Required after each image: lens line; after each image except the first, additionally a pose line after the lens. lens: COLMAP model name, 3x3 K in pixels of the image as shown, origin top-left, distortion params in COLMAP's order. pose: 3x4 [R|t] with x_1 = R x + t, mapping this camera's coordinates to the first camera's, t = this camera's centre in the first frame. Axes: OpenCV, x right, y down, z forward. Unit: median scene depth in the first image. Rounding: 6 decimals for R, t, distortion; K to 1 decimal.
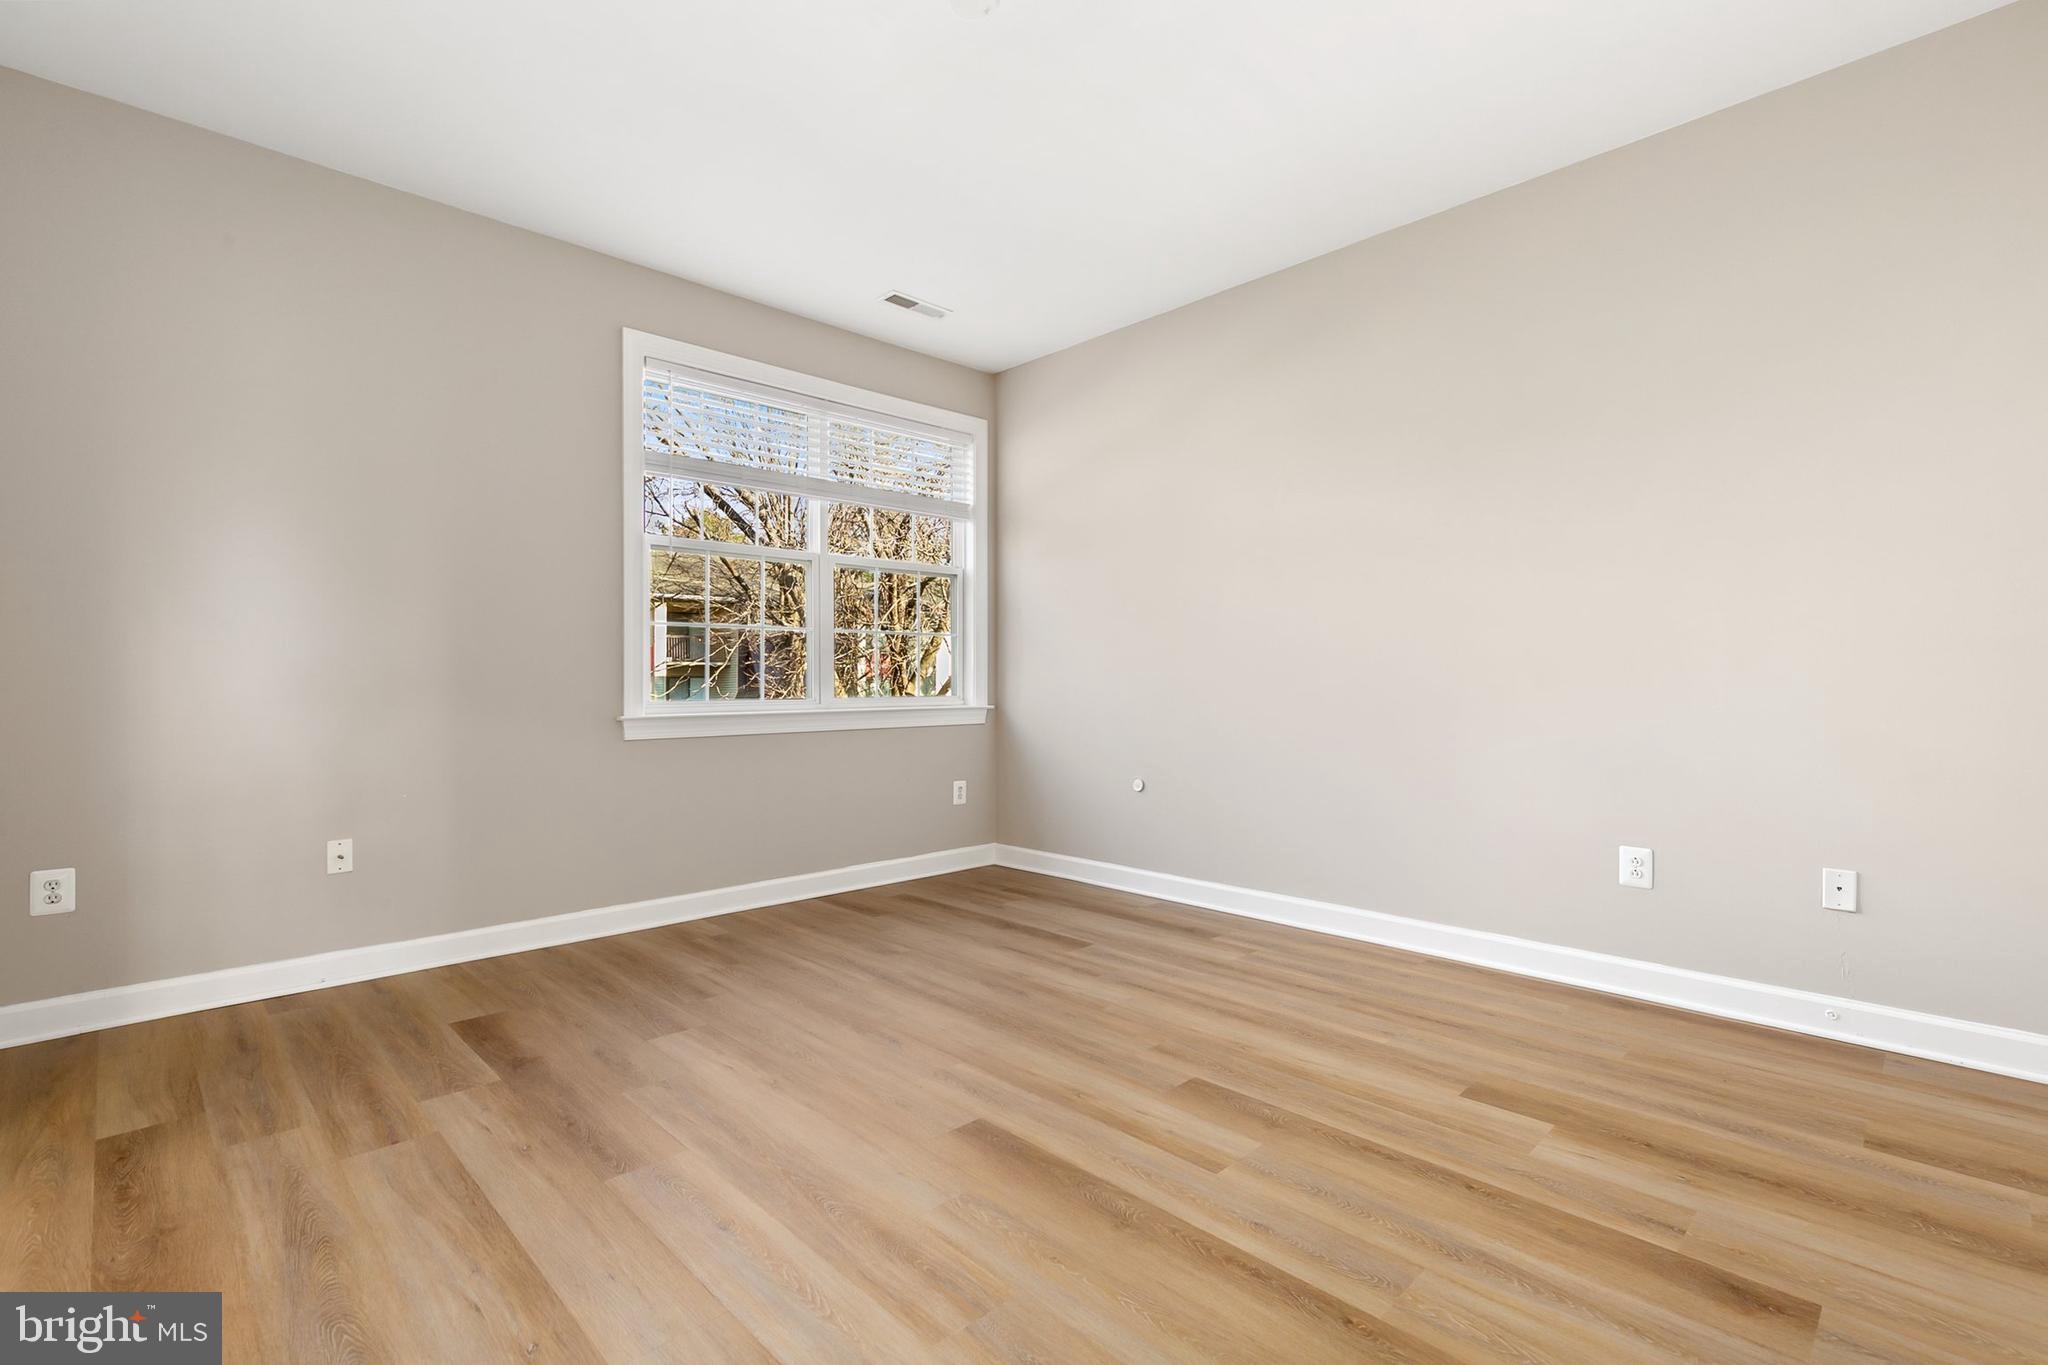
lens RADIAL K [[916.5, 0, 1019.6], [0, 916.5, 685.7], [0, 0, 1]] dist [0.003758, 0.000021]
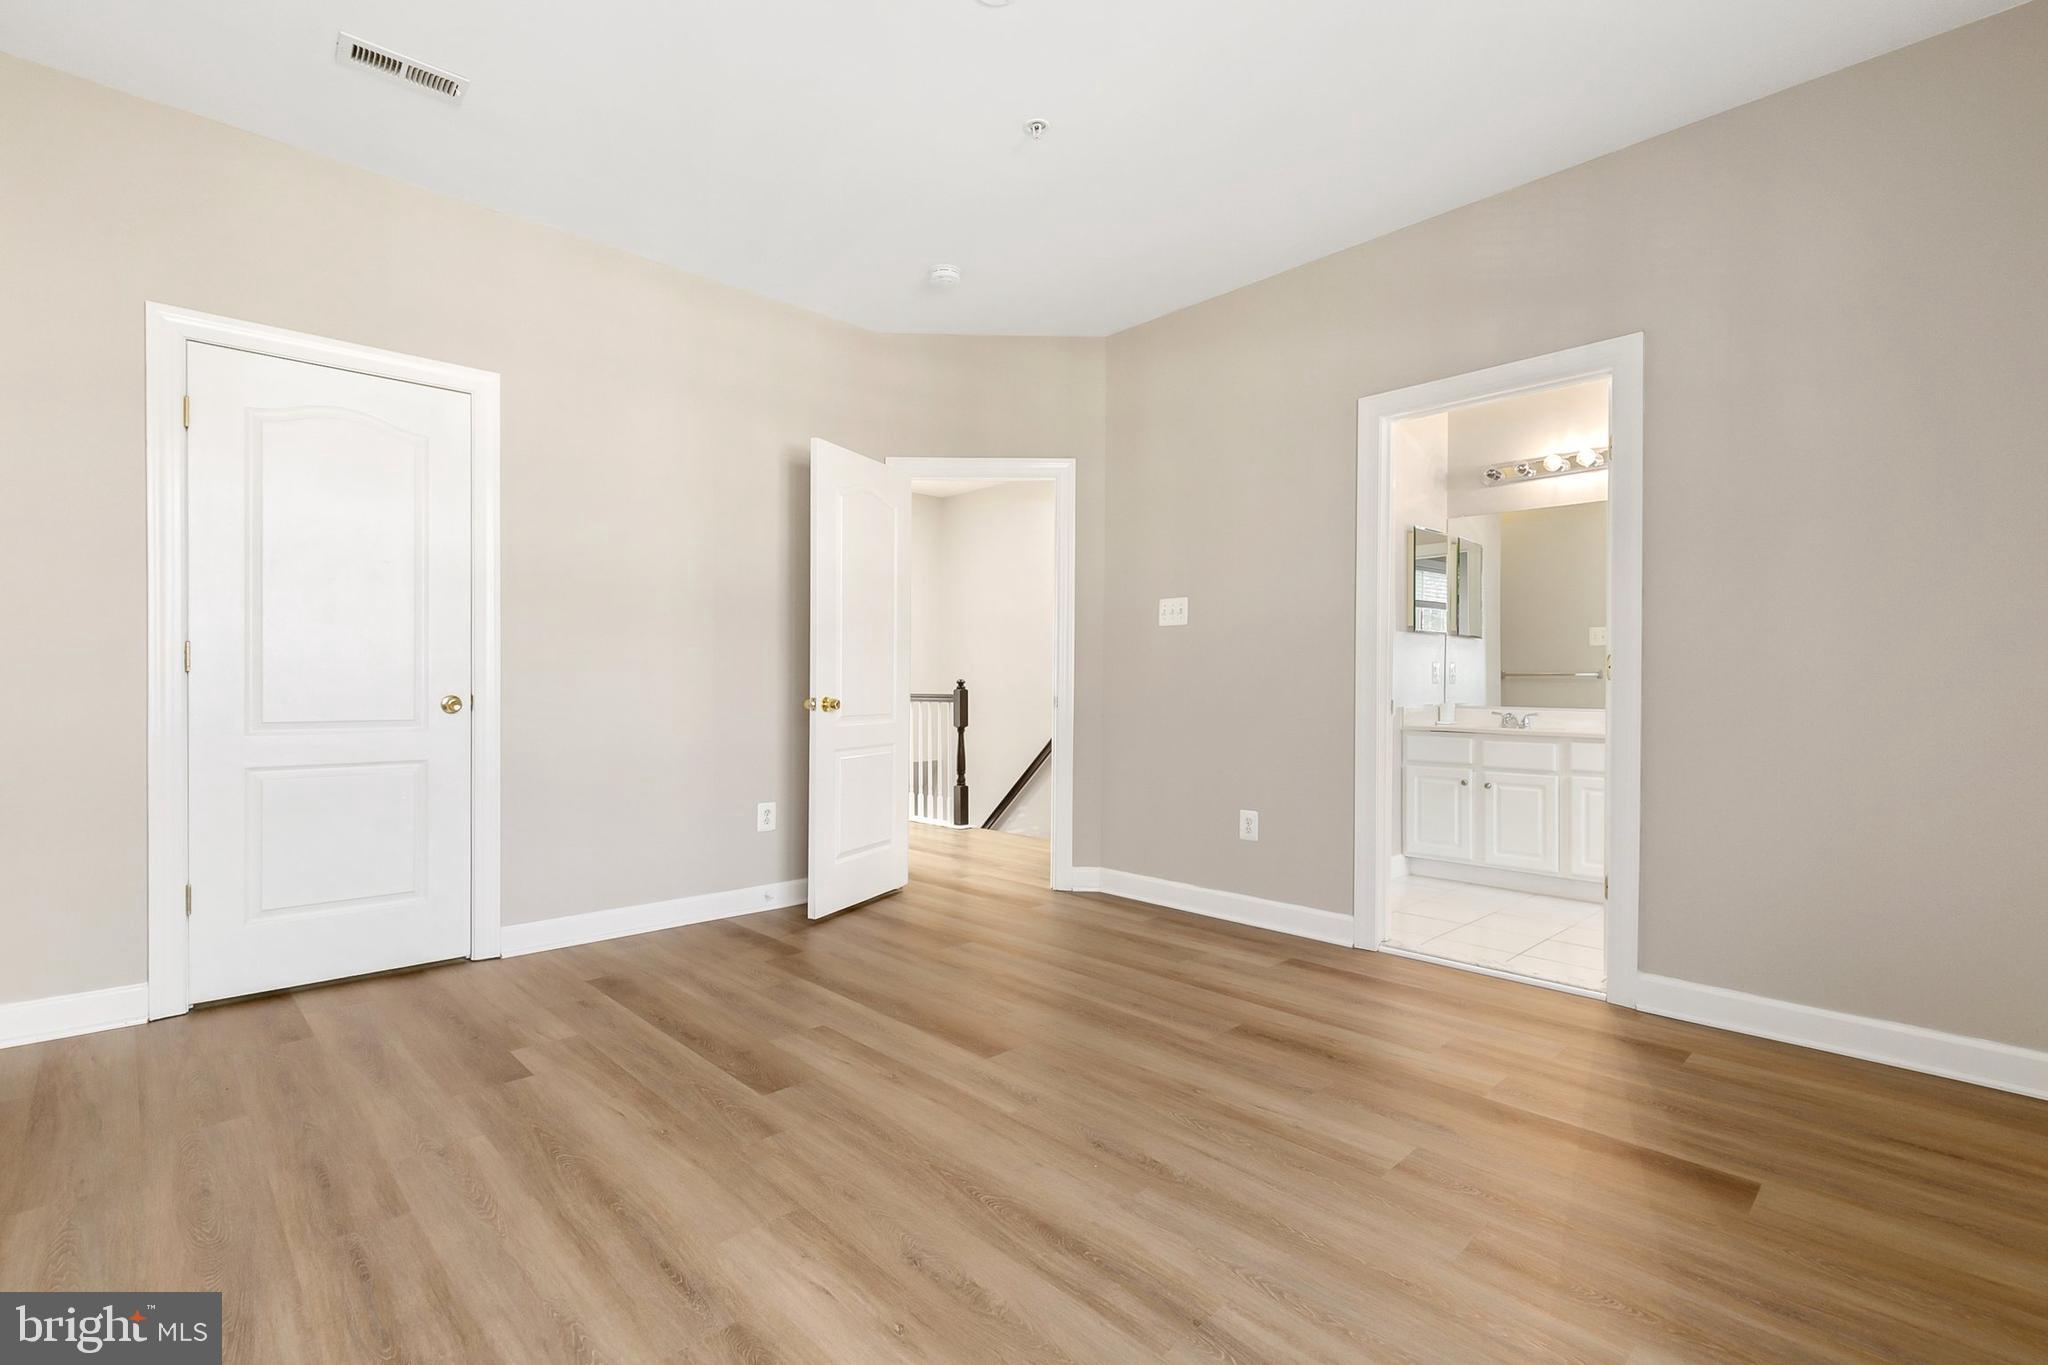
lens RADIAL K [[916.5, 0, 1019.6], [0, 916.5, 685.7], [0, 0, 1]] dist [0.003758, 0.000021]
pose [[-0.999994, -0.003199, 0.001449, -0.076405], [-0.003198, 0.999994, 0.001054, -0.003656], [-0.001452, 0.001050, -0.999998, 1.959712]]
